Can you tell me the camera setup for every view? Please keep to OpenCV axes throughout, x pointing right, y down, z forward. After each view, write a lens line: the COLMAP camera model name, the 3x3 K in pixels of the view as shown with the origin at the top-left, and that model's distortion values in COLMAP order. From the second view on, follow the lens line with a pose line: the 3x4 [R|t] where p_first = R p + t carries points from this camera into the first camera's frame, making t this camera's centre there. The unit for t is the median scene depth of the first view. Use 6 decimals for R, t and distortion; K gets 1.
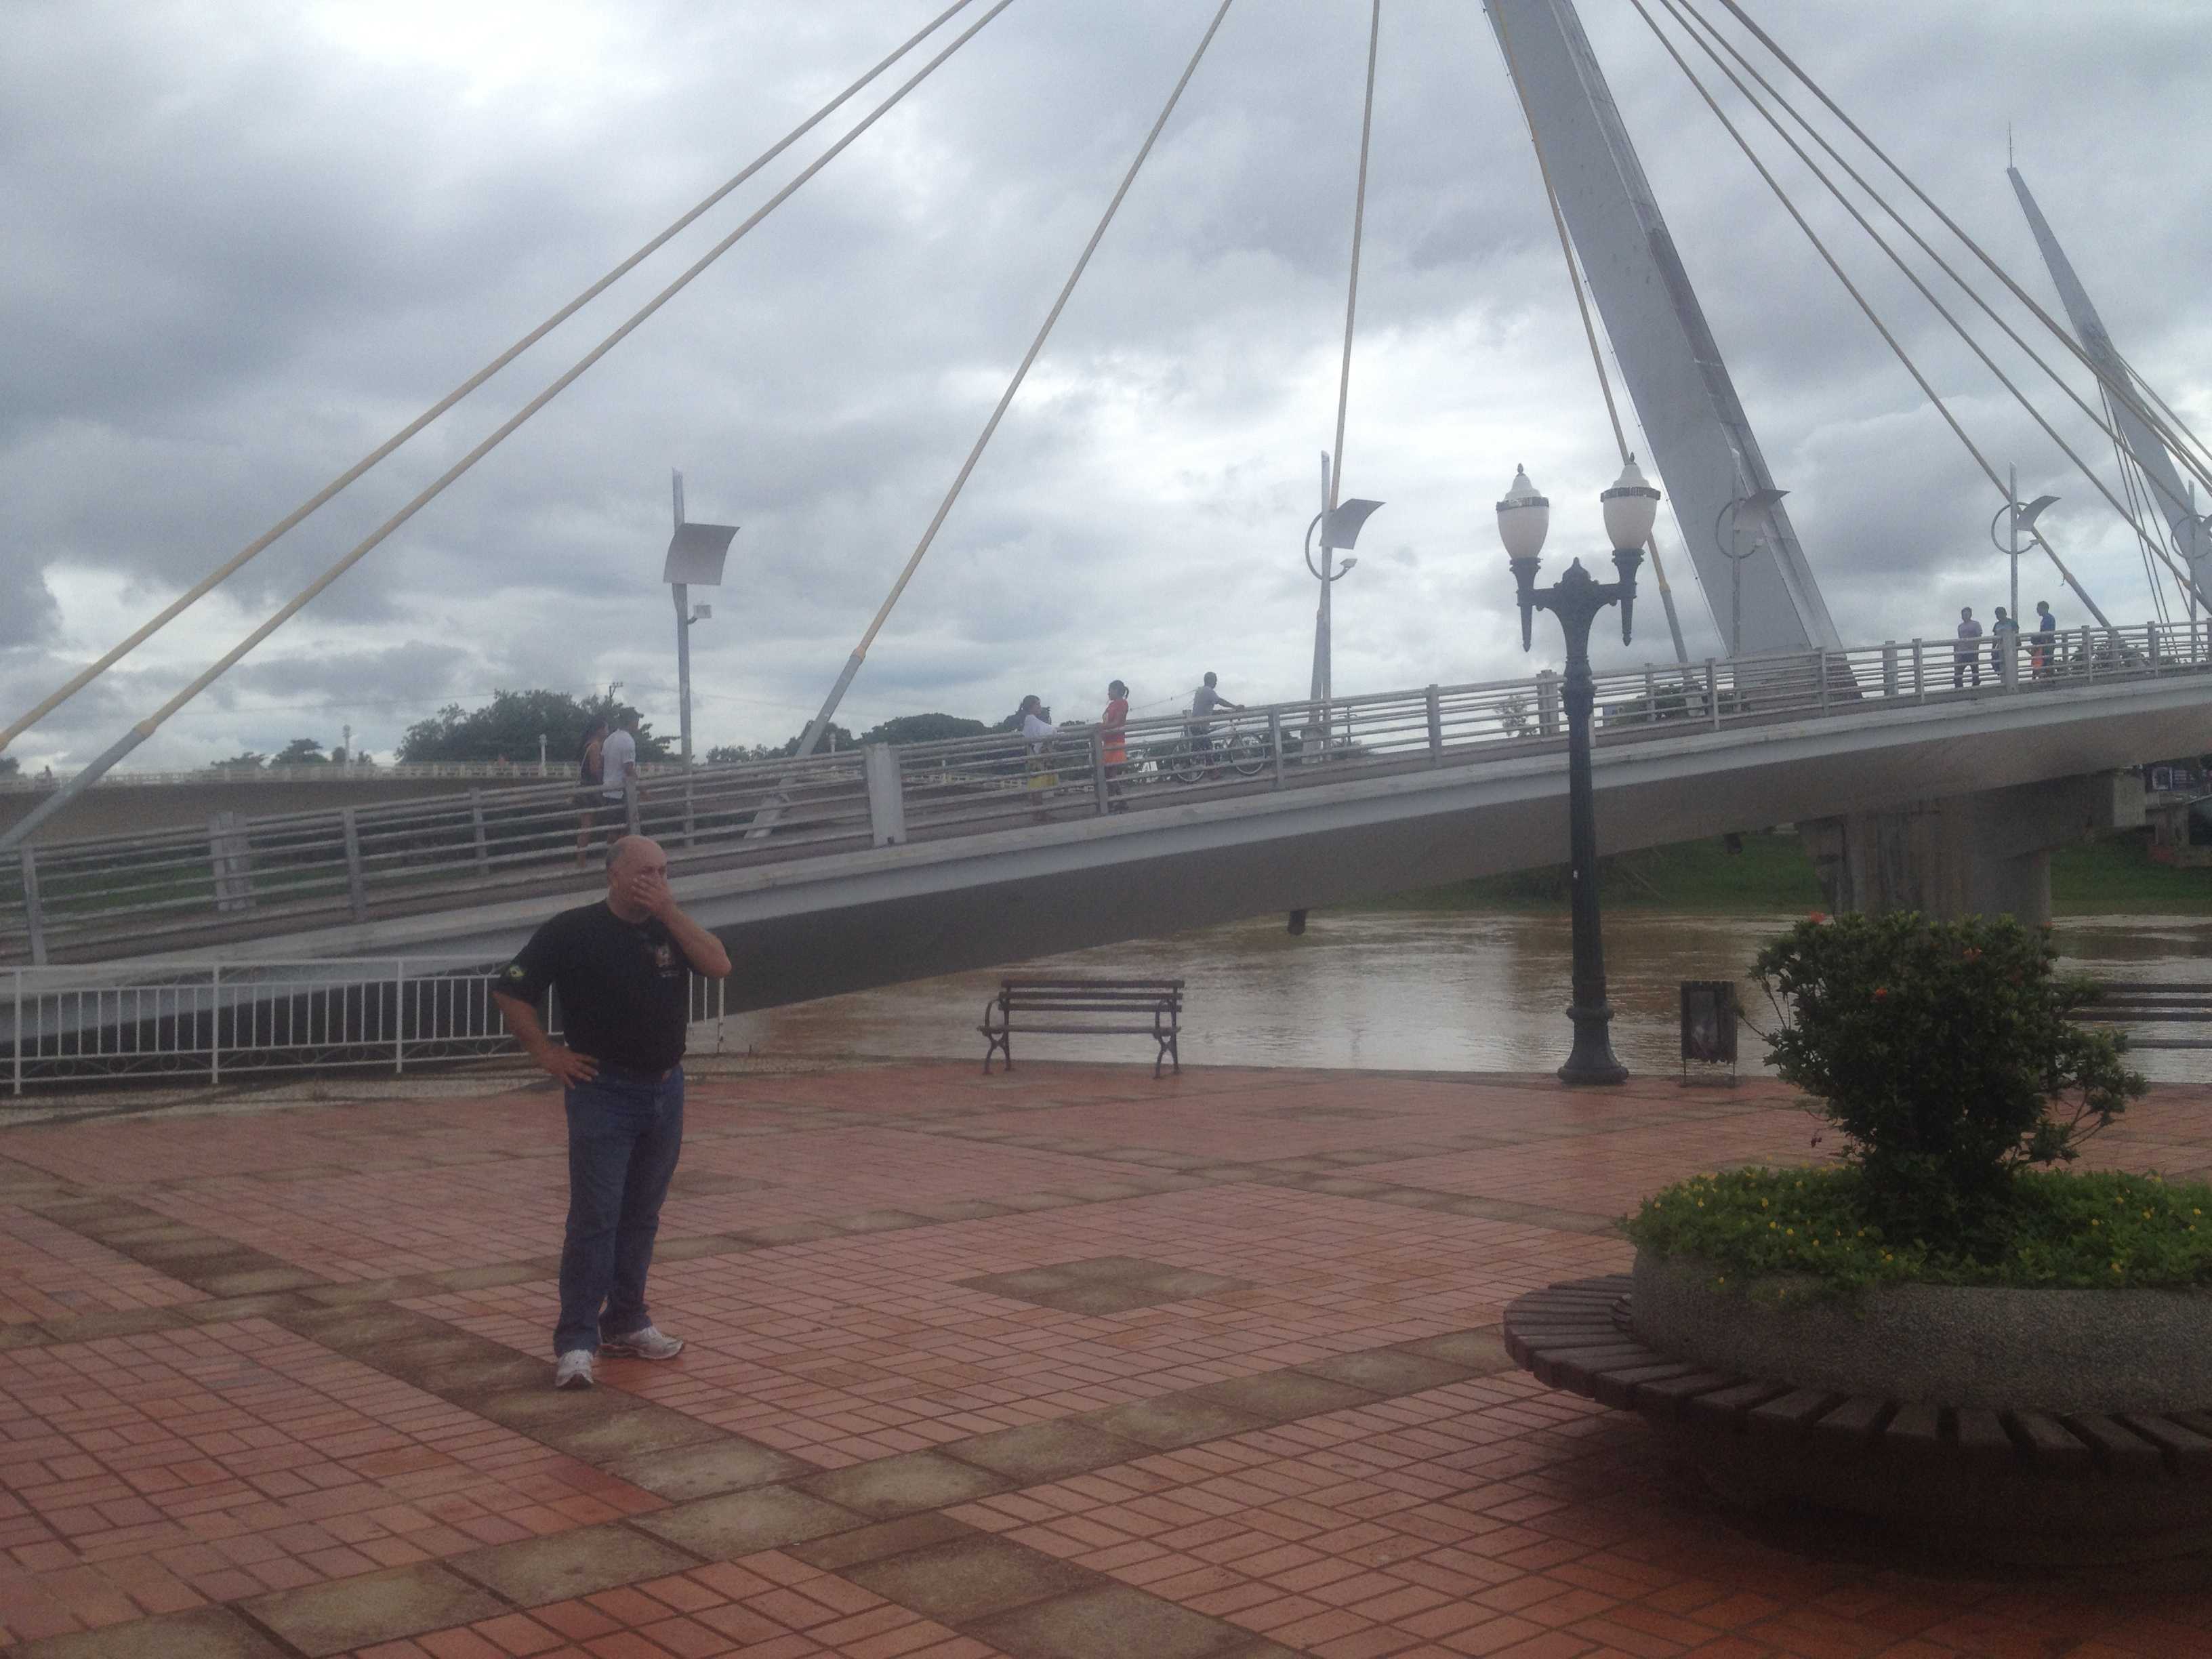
lens RADIAL K [[2146.9, 0, 1068.5], [0, 2146.9, 828.9], [0, 0, 1]] dist [0.267371, -0.761633]
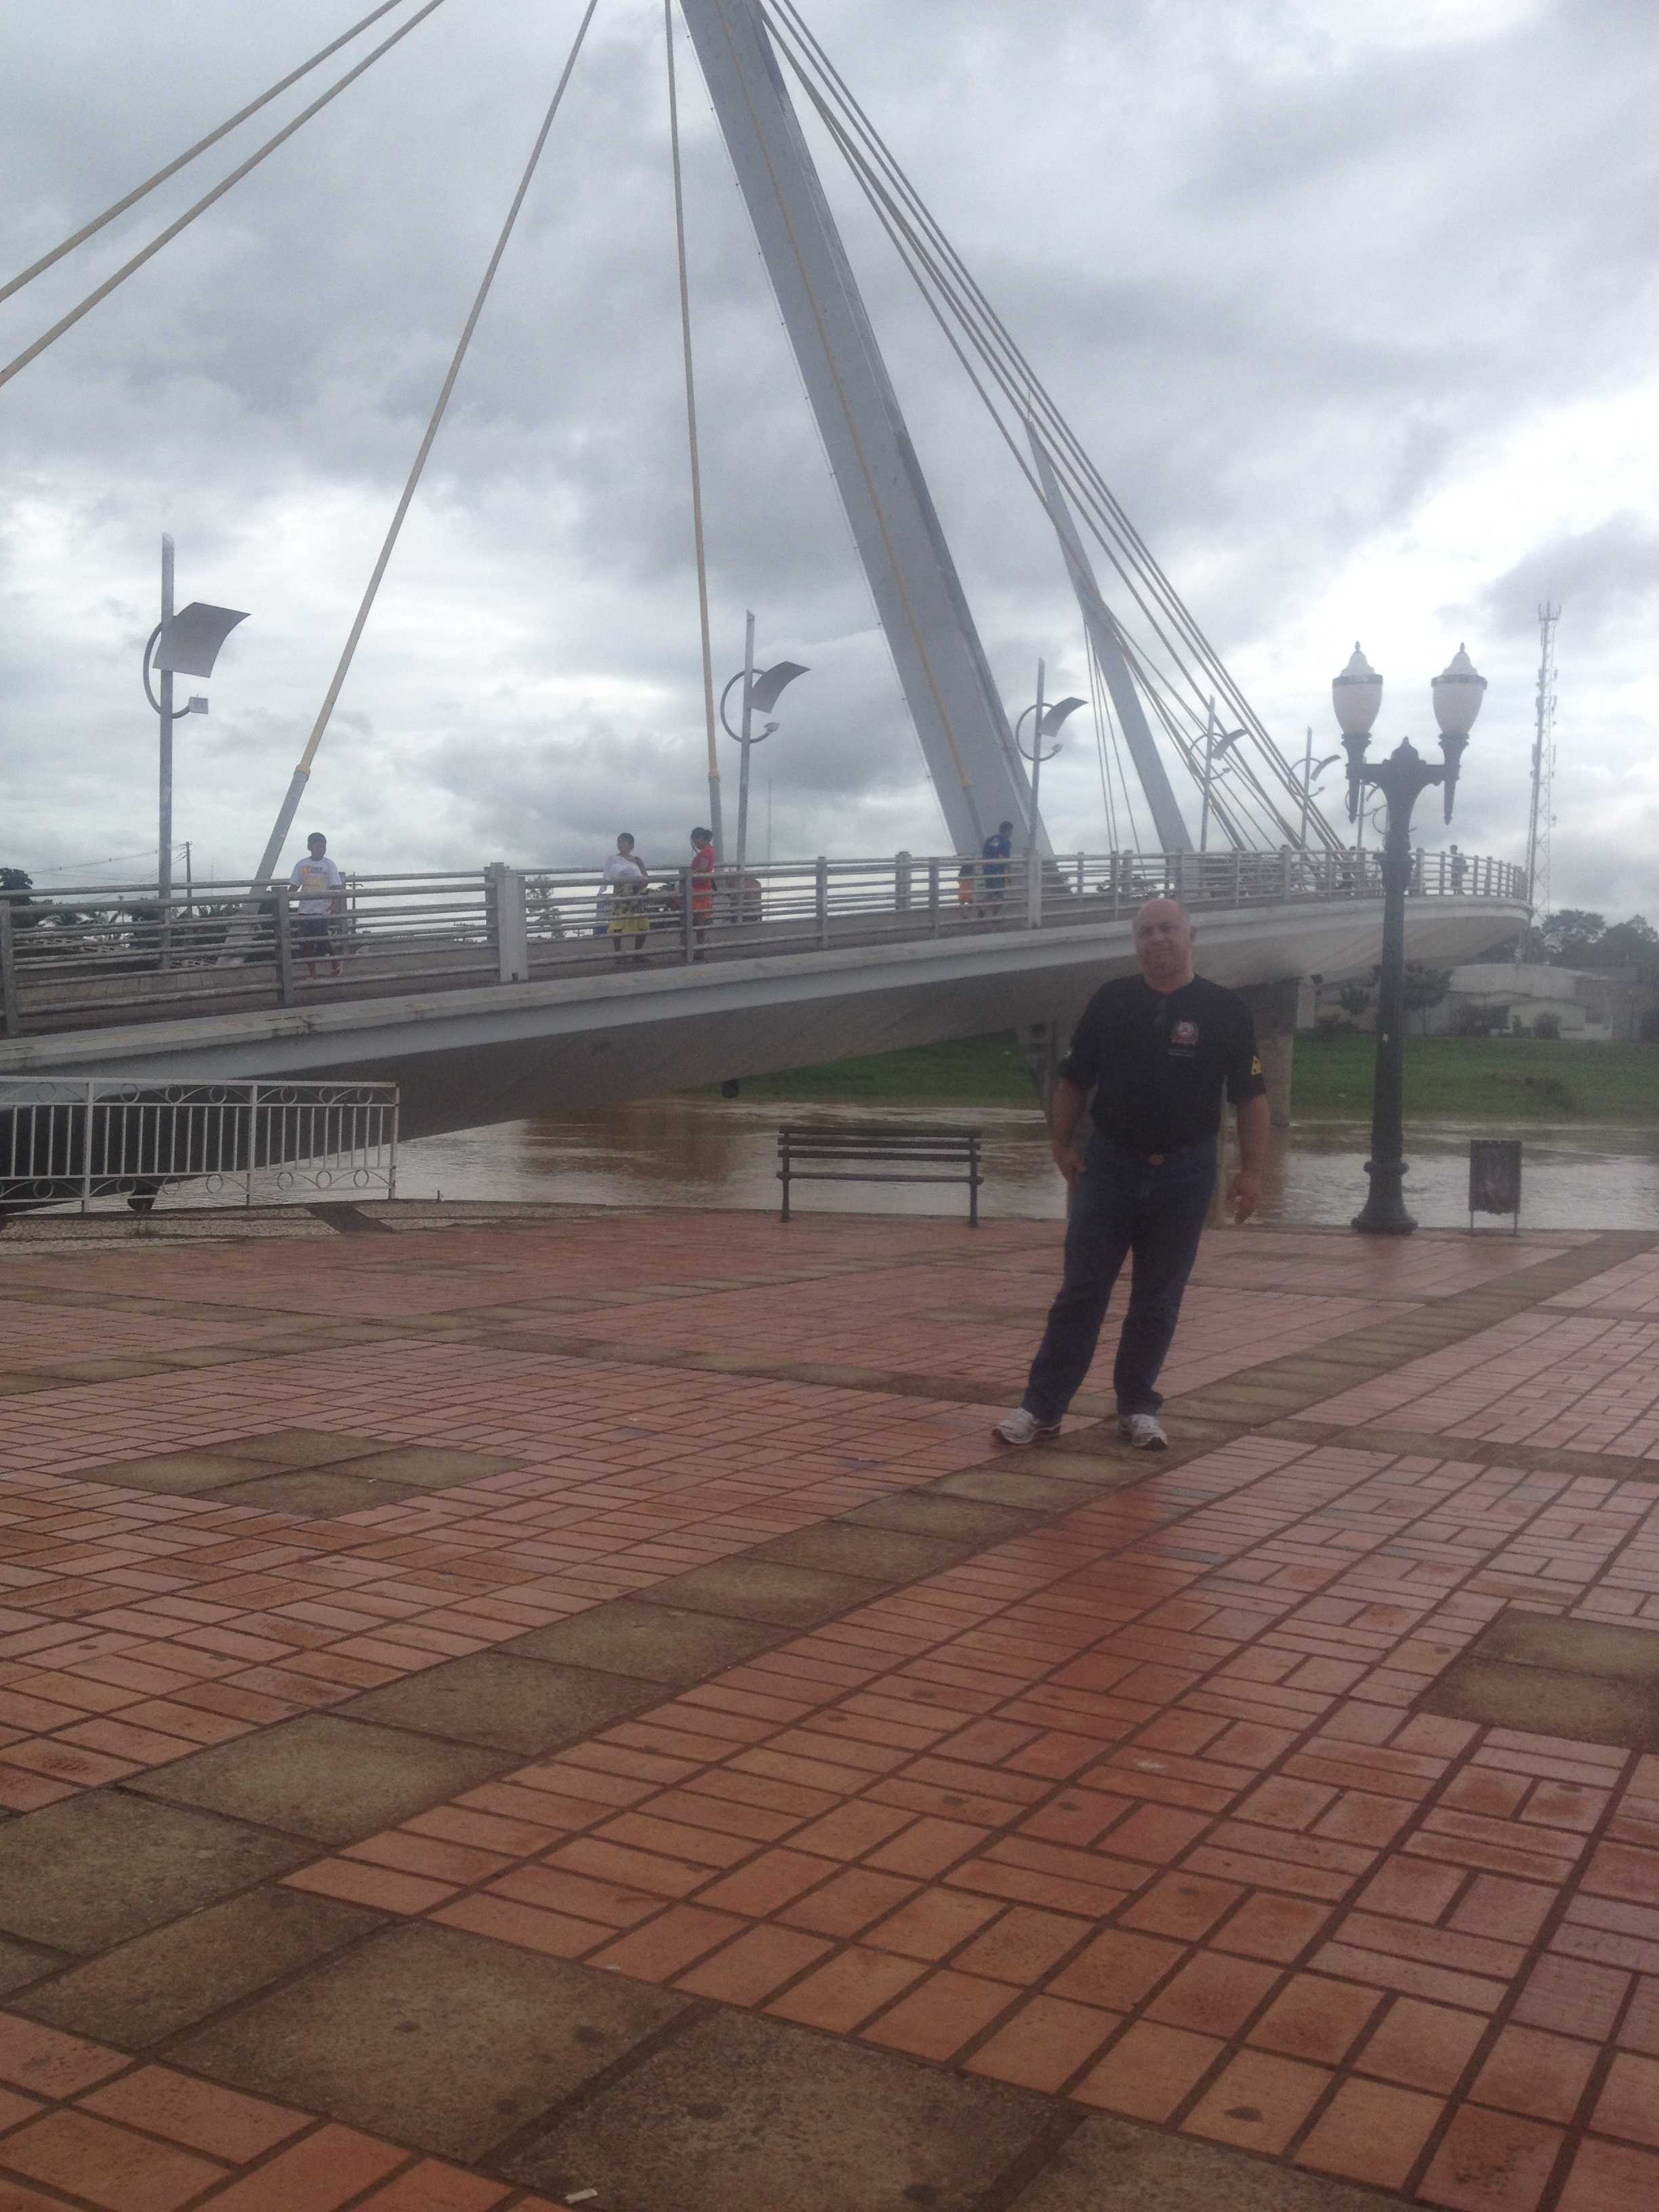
lens RADIAL K [[2146.9, 0, 829.5], [0, 2146.9, 1106.0], [0, 0, 1]] dist [0.267371, -0.761633]
pose [[0.925668, 0.031569, 0.377017, -0.318611], [-0.048045, 0.998254, 0.034373, 0.023353], [-0.375274, -0.049932, 0.925568, 0.088294]]
